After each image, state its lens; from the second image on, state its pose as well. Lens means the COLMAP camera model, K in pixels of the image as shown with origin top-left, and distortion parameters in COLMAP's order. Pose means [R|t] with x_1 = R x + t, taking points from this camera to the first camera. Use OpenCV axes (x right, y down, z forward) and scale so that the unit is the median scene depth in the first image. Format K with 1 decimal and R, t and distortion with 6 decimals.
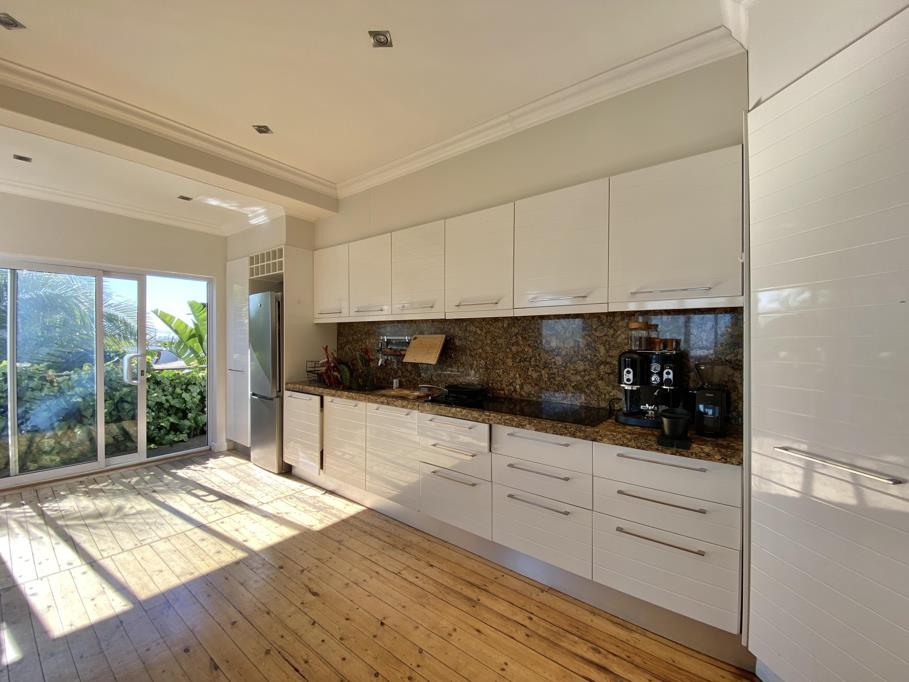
lens RADIAL K [[371.4, 0, 452.0], [0, 371.4, 340.0], [0, 0, 1]] dist [0.001733, -0.013076]
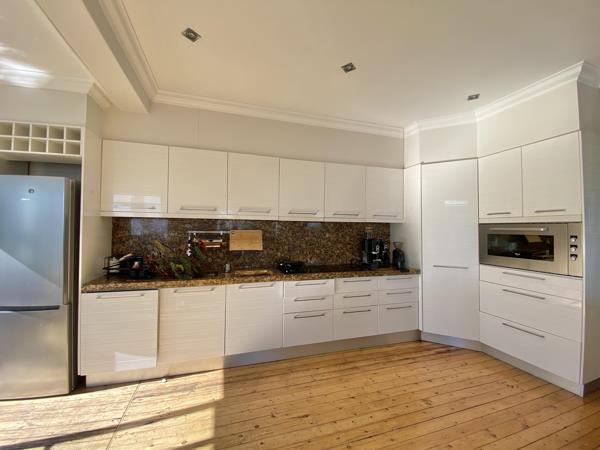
lens RADIAL K [[245.2, 0, 298.3], [0, 245.2, 224.3], [0, 0, 1]] dist [0.001733, -0.013076]
pose [[0.576917, 0.017145, 0.816623, -0.797893], [-0.003206, 0.999820, -0.018726, -0.021627], [-0.816797, 0.008185, 0.576868, 0.327004]]
